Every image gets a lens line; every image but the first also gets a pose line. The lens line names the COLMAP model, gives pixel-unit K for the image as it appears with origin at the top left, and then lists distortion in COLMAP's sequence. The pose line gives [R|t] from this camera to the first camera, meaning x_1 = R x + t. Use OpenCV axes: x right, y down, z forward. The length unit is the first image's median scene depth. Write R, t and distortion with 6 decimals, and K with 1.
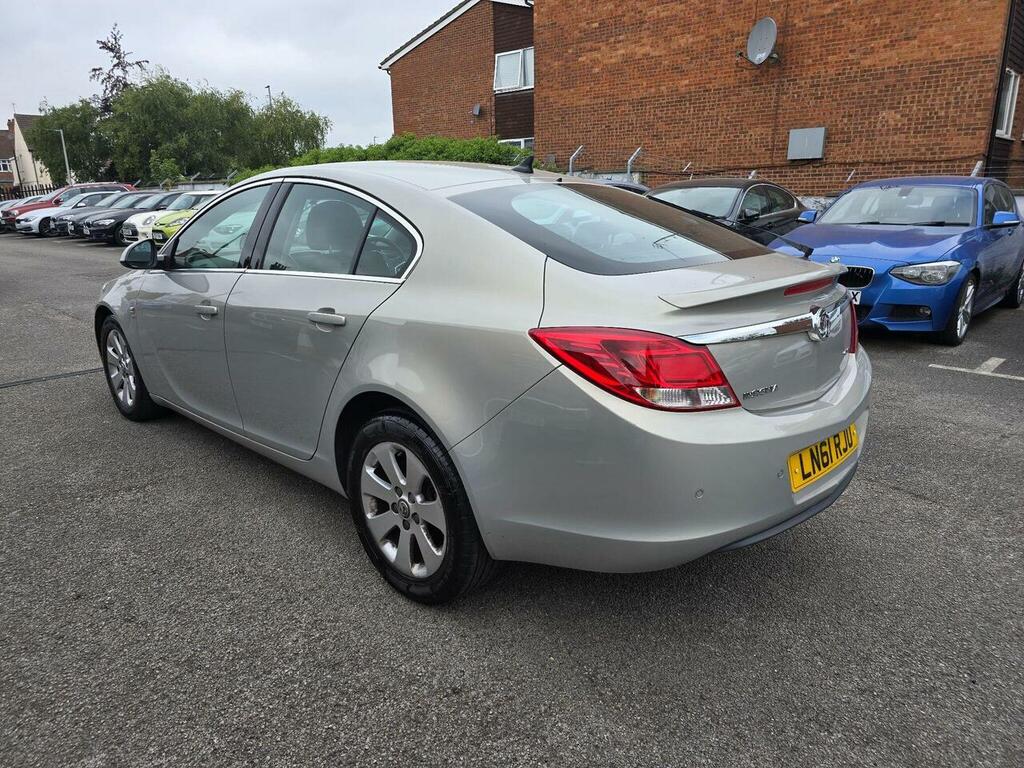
lens RADIAL K [[681.9, 0, 507.7], [0, 681.9, 392.0], [0, 0, 1]] dist [0.055430, -0.045018]
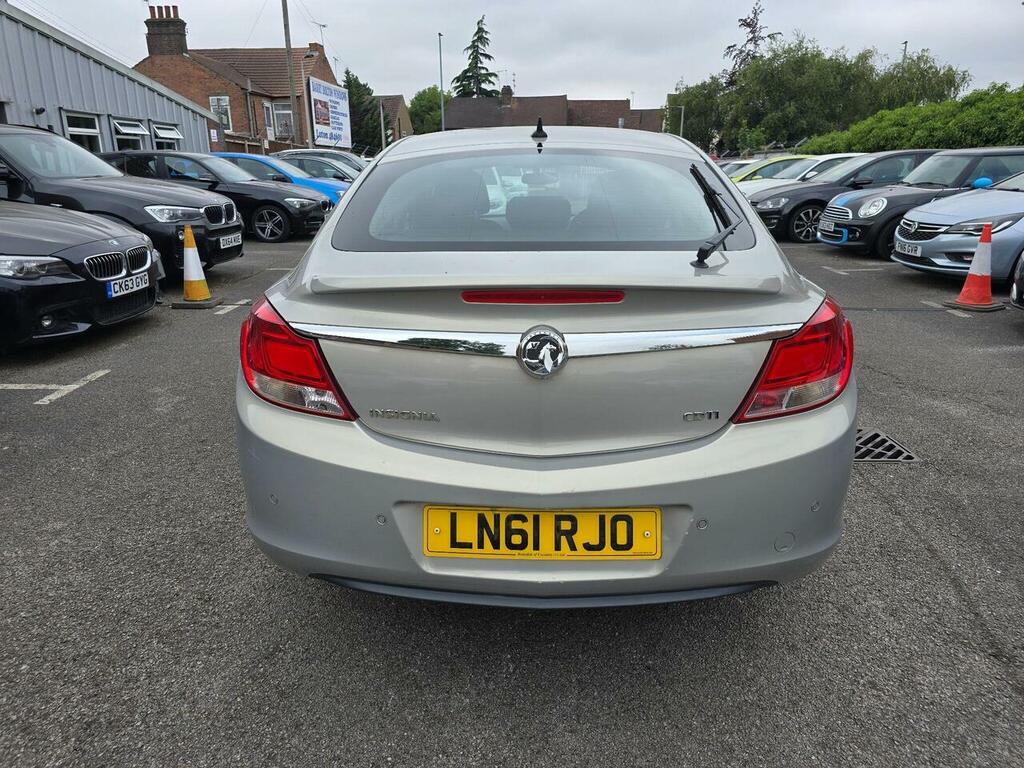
lens RADIAL K [[681.9, 0, 506.5], [0, 681.9, 388.5], [0, 0, 1]] dist [0.055430, -0.045018]
pose [[0.677274, 0.232371, -0.698072, 0.154011], [-0.206777, 0.970689, 0.122503, -0.023422], [0.706076, 0.061377, 0.705471, 0.081543]]
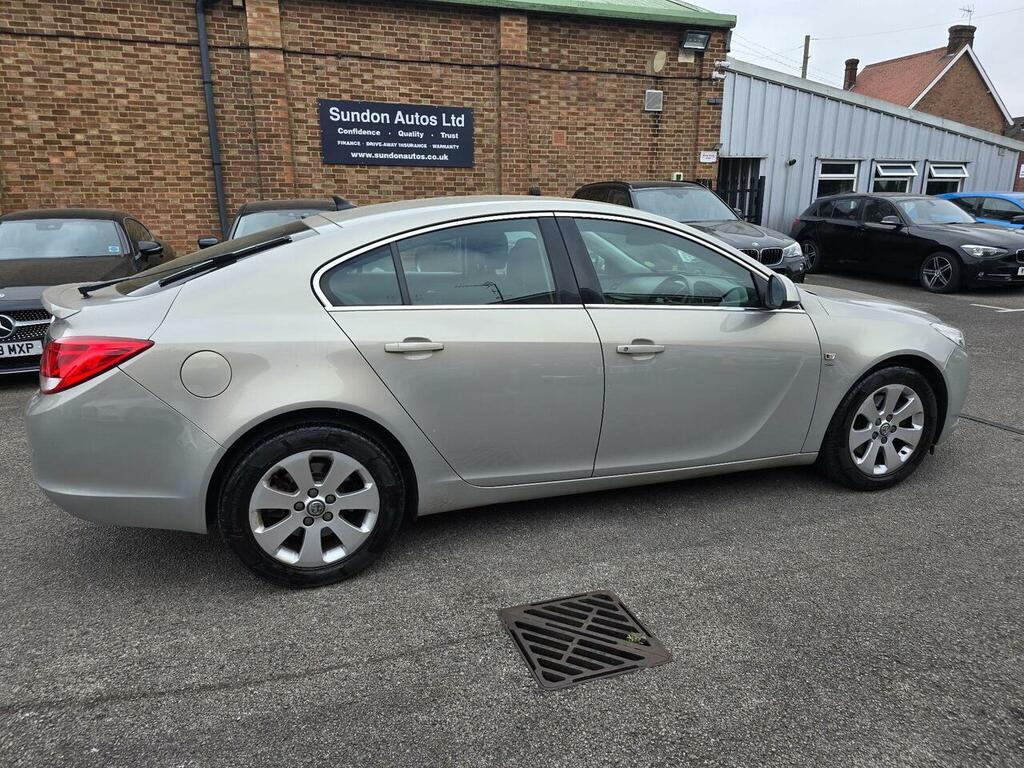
lens RADIAL K [[681.9, 0, 512.8], [0, 681.9, 394.6], [0, 0, 1]] dist [0.055430, -0.045018]
pose [[-0.441592, 0.249898, -0.861712, 0.216241], [-0.241015, 0.892088, 0.382218, -0.123425], [0.864238, 0.376470, -0.333710, 0.390229]]
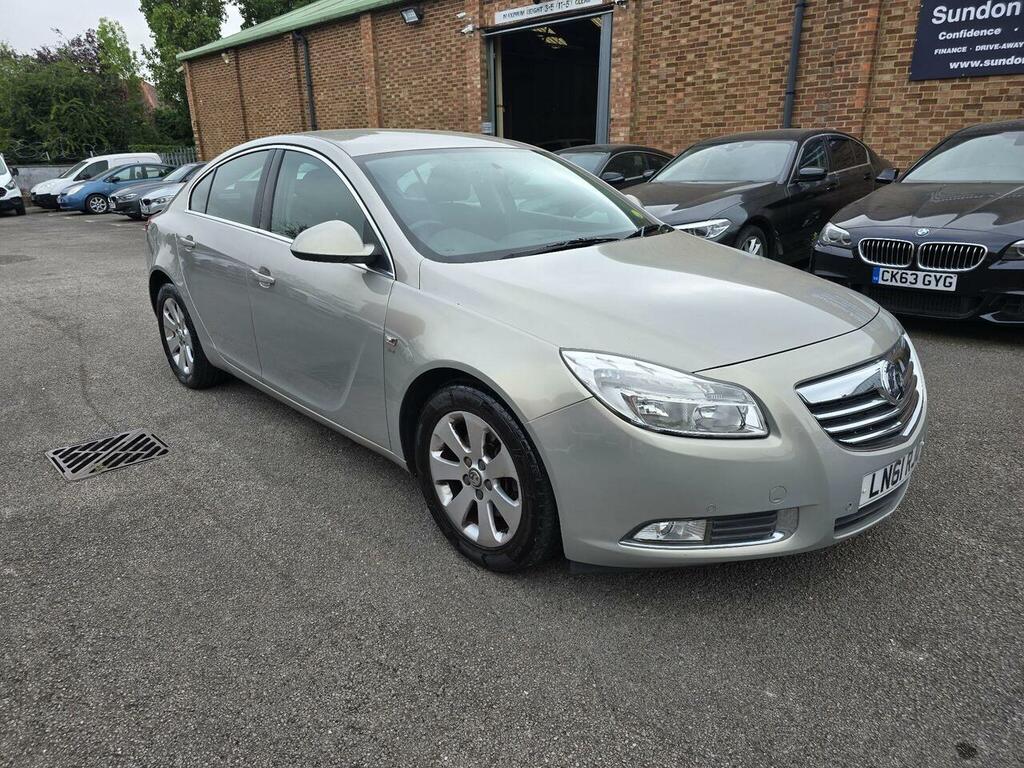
lens RADIAL K [[681.9, 0, 504.9], [0, 681.9, 397.6], [0, 0, 1]] dist [0.055430, -0.045018]
pose [[-0.999000, 0.014817, 0.042194, -0.102764], [0.036818, 0.808051, 0.587961, -0.166736], [-0.025383, 0.588926, -0.807788, 0.568664]]
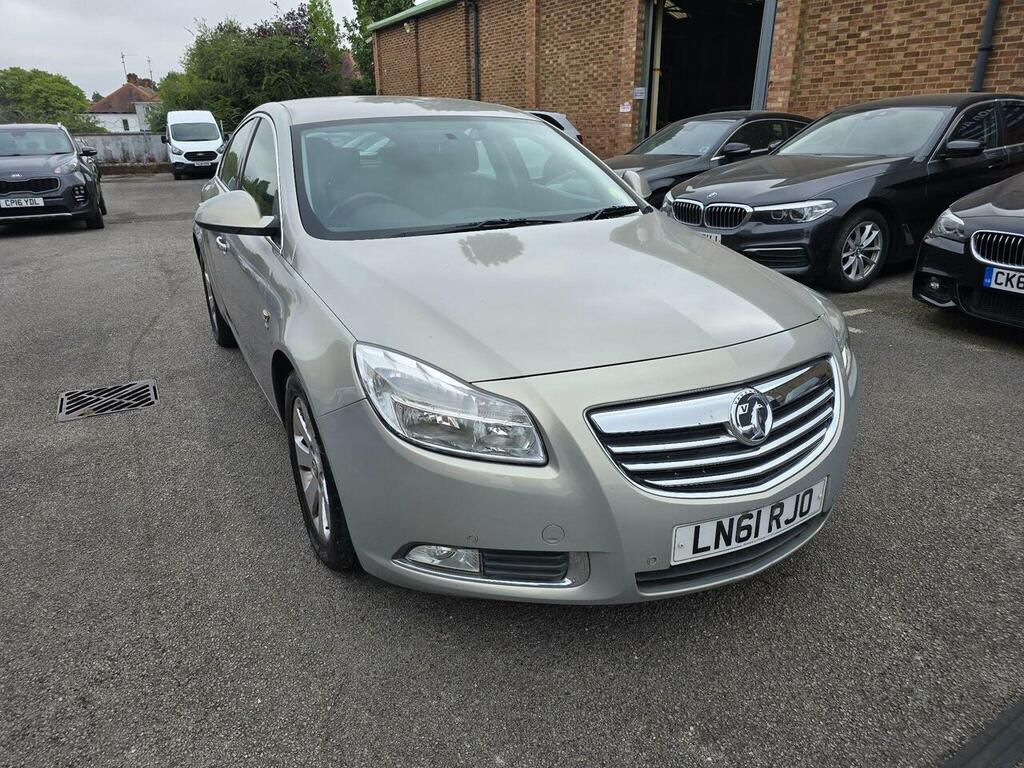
lens RADIAL K [[681.9, 0, 502.1], [0, 681.9, 401.2], [0, 0, 1]] dist [0.055430, -0.045018]
pose [[-0.953650, -0.090511, 0.286984, -0.182188], [0.107558, 0.788164, 0.605994, -0.156795], [-0.281039, 0.608773, -0.741898, 0.539926]]
